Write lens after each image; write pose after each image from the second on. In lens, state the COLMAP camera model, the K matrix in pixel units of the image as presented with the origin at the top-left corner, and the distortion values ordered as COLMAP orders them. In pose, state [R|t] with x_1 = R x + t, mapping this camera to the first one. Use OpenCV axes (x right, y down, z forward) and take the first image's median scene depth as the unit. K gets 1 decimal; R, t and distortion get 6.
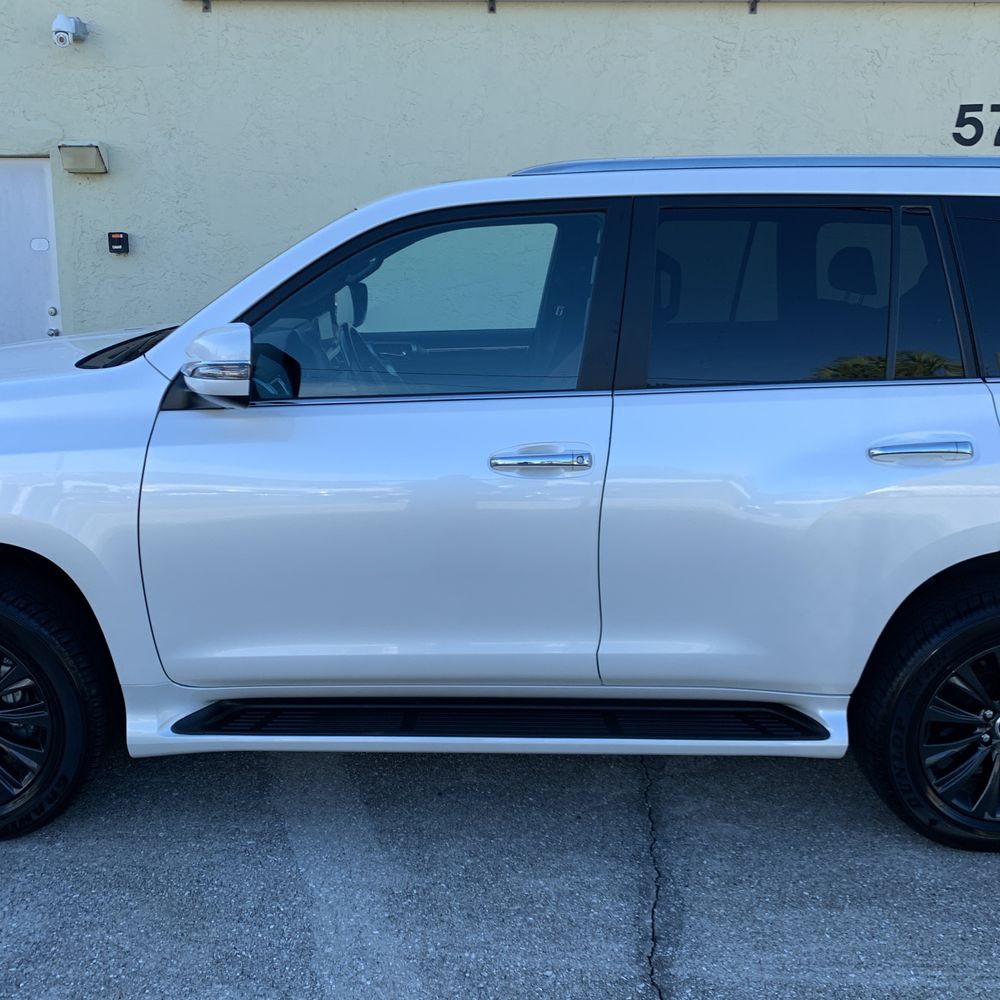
lens RADIAL K [[1041.6, 0, 495.4], [0, 1041.6, 499.5], [0, 0, 1]] dist [0.016444, 0.000000]
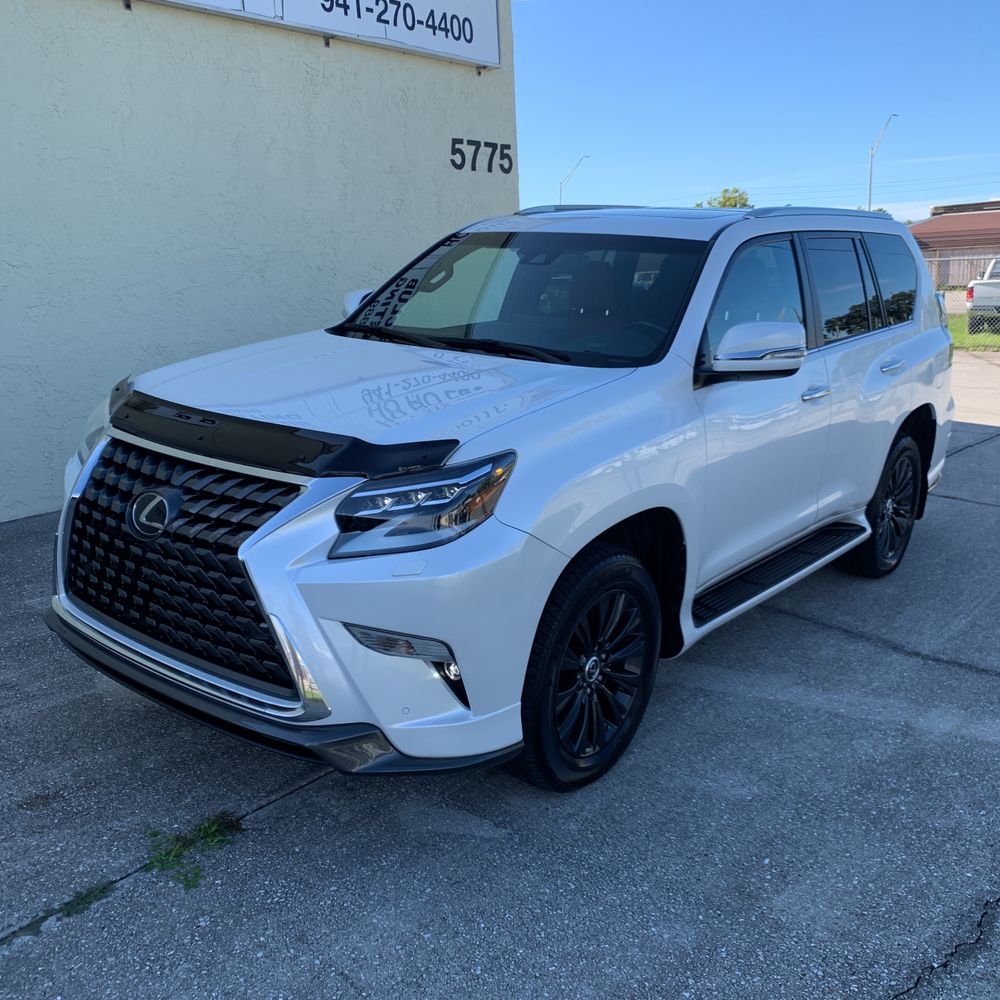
lens RADIAL K [[1041.6, 0, 498.4], [0, 1041.6, 497.4], [0, 0, 1]] dist [0.016444, 0.000000]
pose [[0.629181, -0.190702, 0.753501, -1.321665], [0.177913, 0.979031, 0.099221, -0.111416], [-0.756623, 0.071629, 0.649917, 0.276787]]
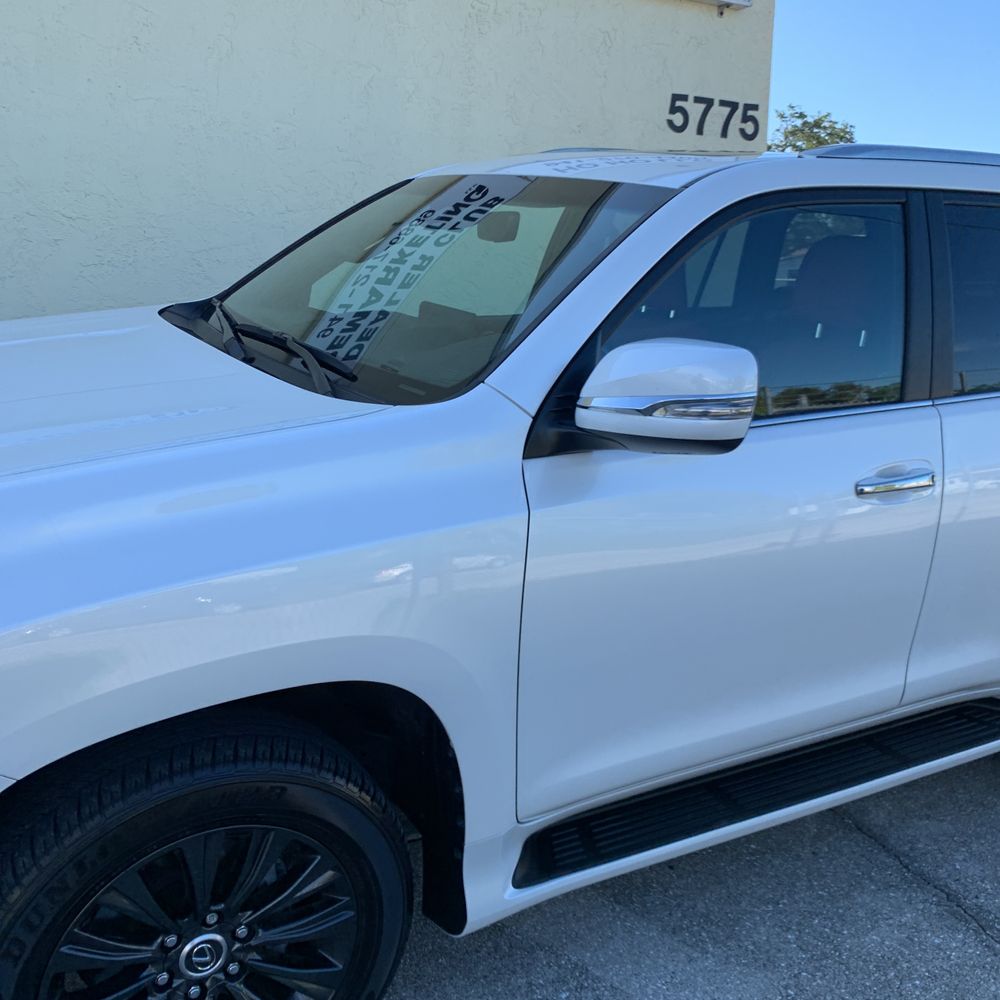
lens RADIAL K [[1041.6, 0, 496.3], [0, 1041.6, 494.0], [0, 0, 1]] dist [0.016444, 0.000000]
pose [[0.866500, -0.091239, 0.490768, -0.601630], [0.073005, 0.995746, 0.056222, -0.089746], [-0.493810, -0.012888, 0.869474, 0.333210]]
